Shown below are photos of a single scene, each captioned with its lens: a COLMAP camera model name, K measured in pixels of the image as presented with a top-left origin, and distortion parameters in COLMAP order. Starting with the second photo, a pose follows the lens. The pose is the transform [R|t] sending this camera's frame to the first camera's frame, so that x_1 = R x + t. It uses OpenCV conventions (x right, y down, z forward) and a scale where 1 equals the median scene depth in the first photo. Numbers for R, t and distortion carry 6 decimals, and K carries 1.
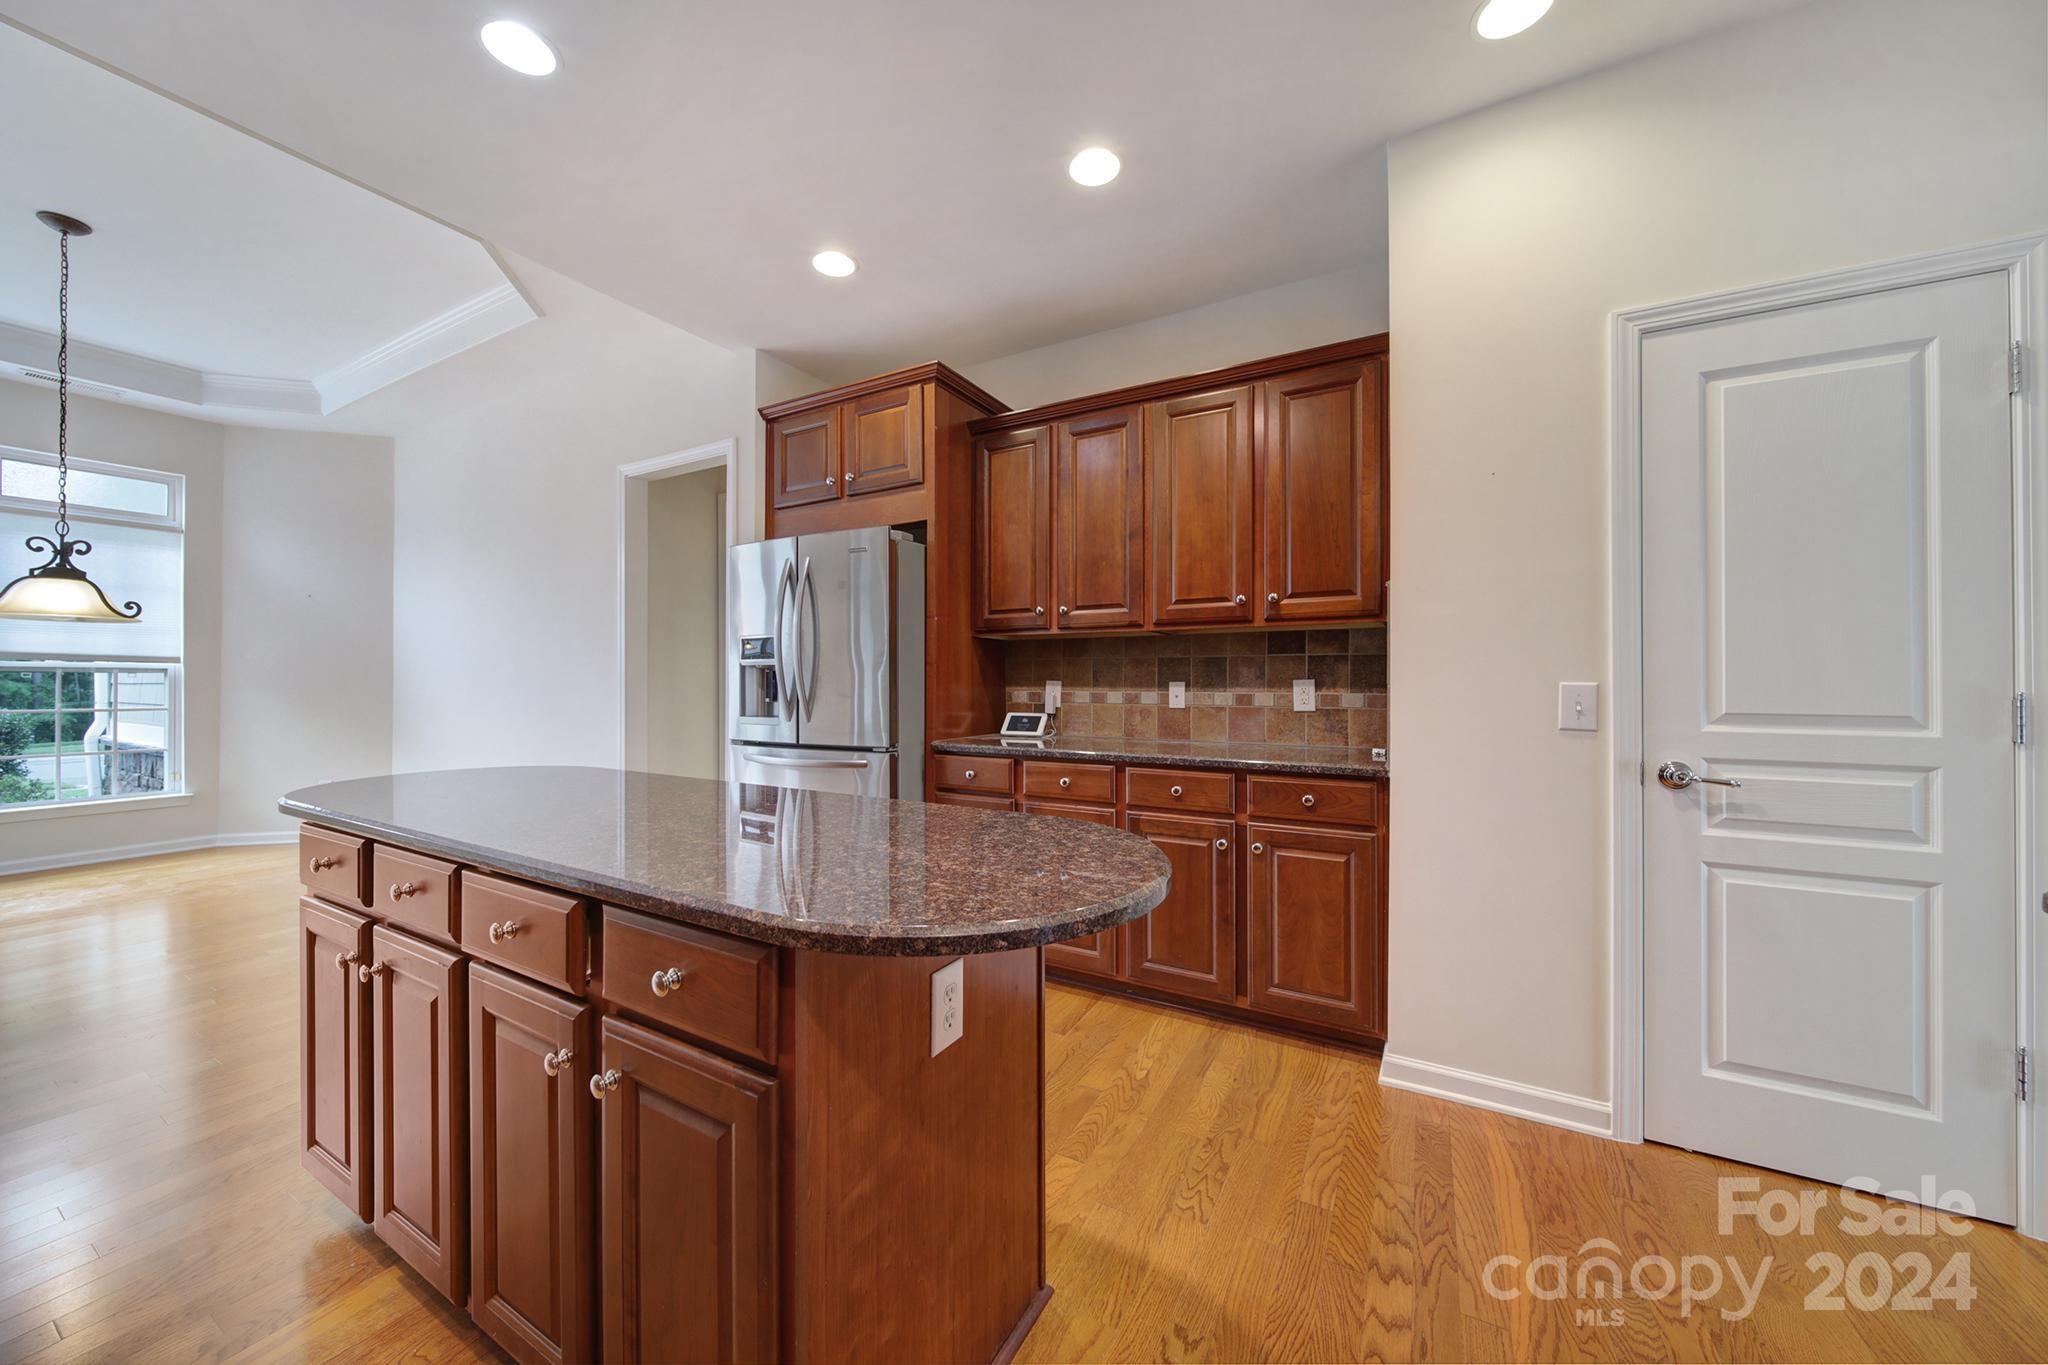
lens RADIAL K [[724.1, 0, 1019.0], [0, 724.1, 675.6], [0, 0, 1]] dist [0.001064, -0.000217]
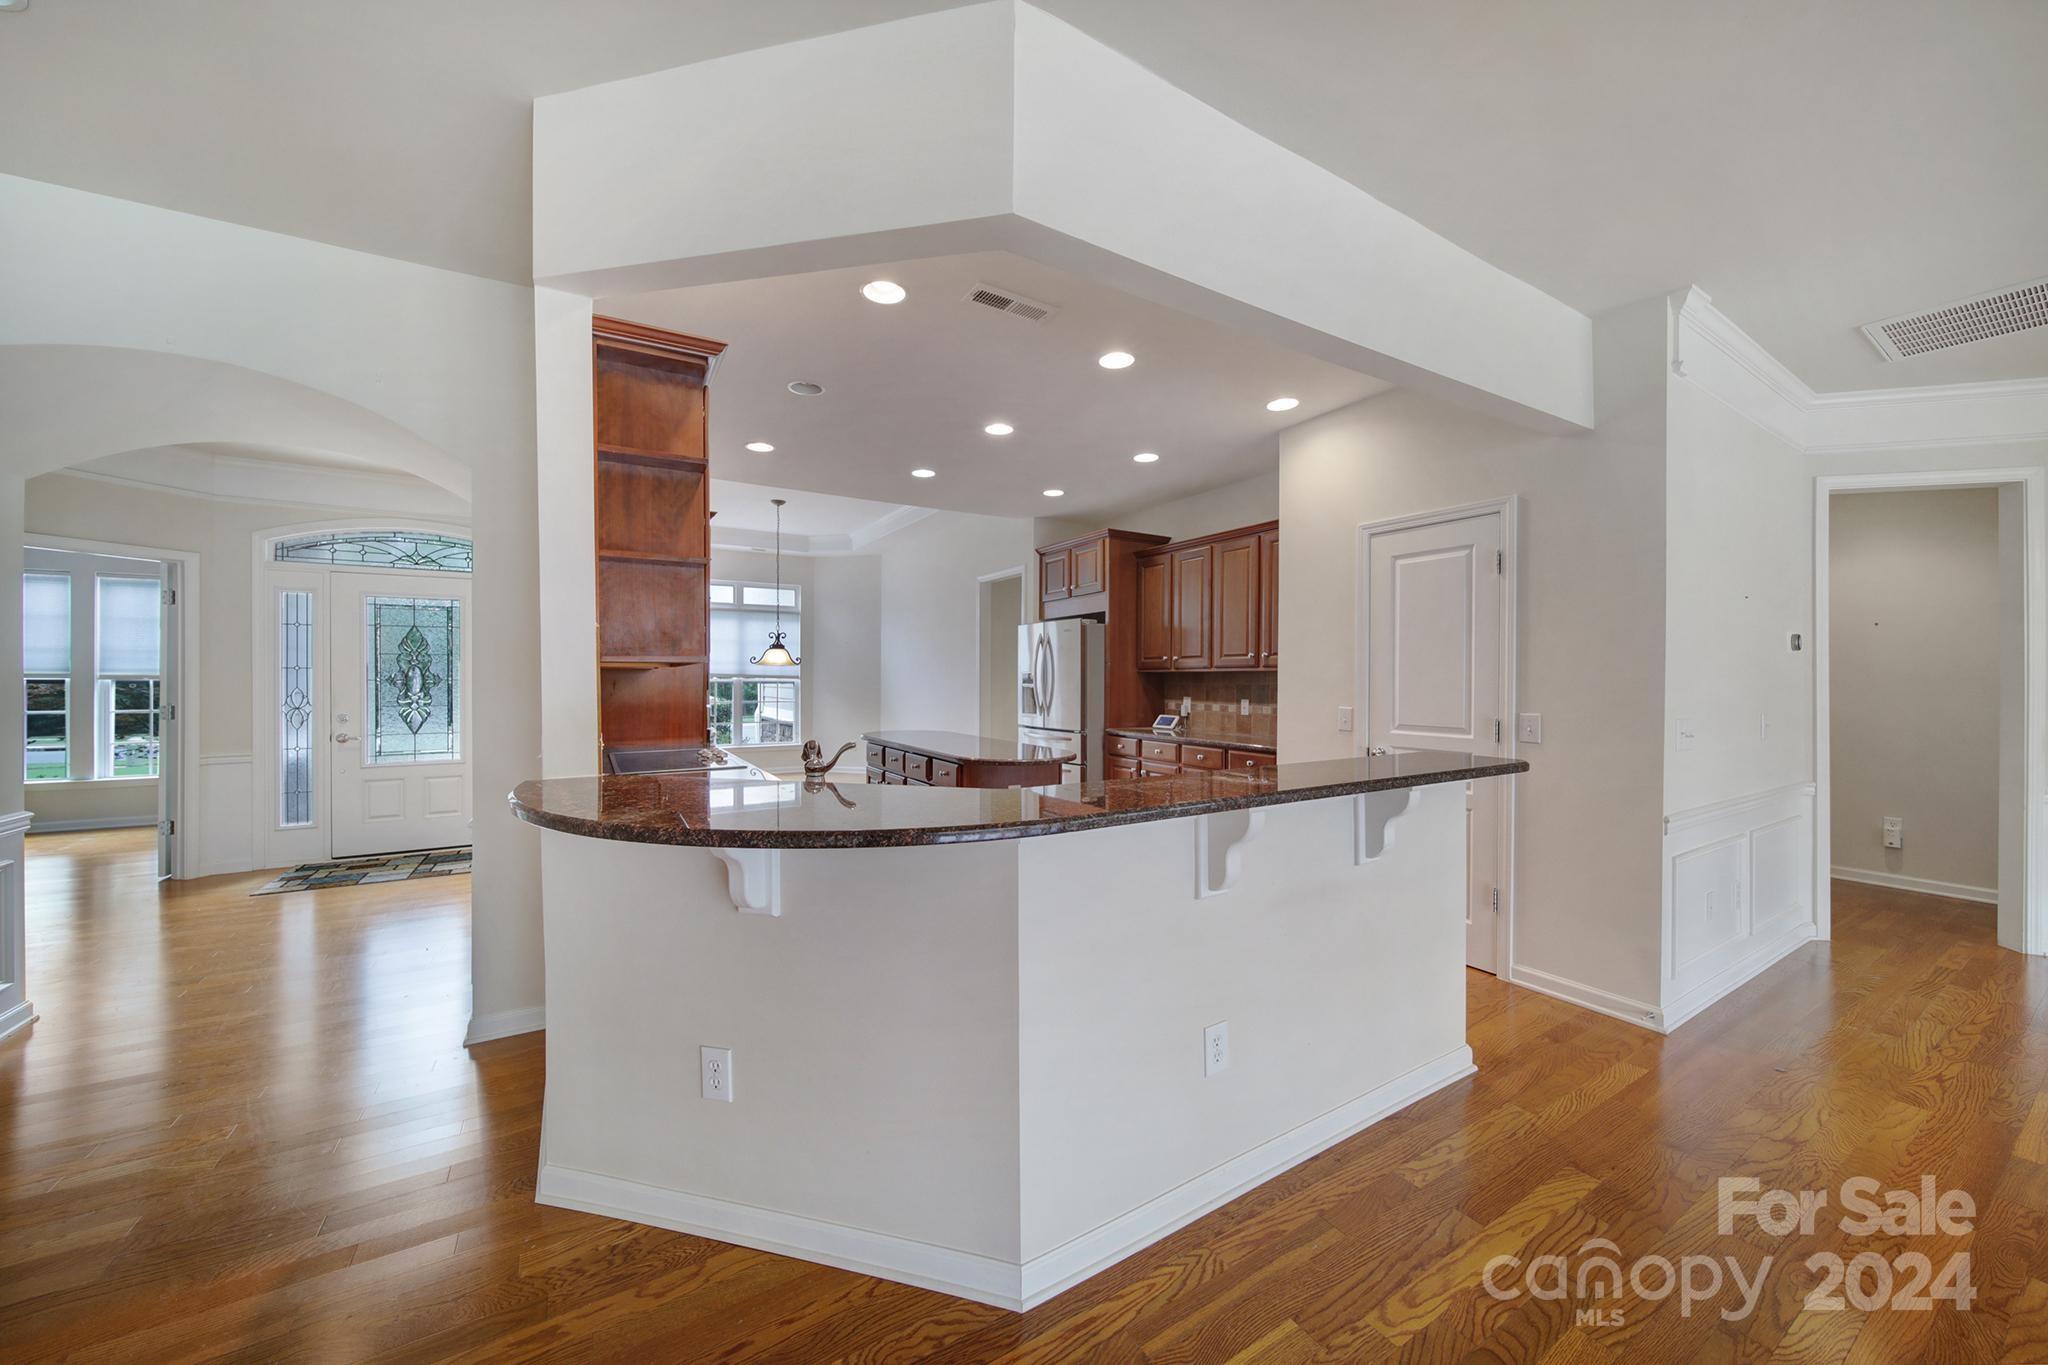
lens RADIAL K [[733.0, 0, 1016.3], [0, 733.0, 676.7], [0, 0, 1]] dist [-0.001321, -0.000446]
pose [[0.868266, 0.001607, -0.496096, 0.585042], [0.000096, 0.999994, 0.003408, -0.048674], [0.496099, -0.003007, 0.868261, -0.729699]]
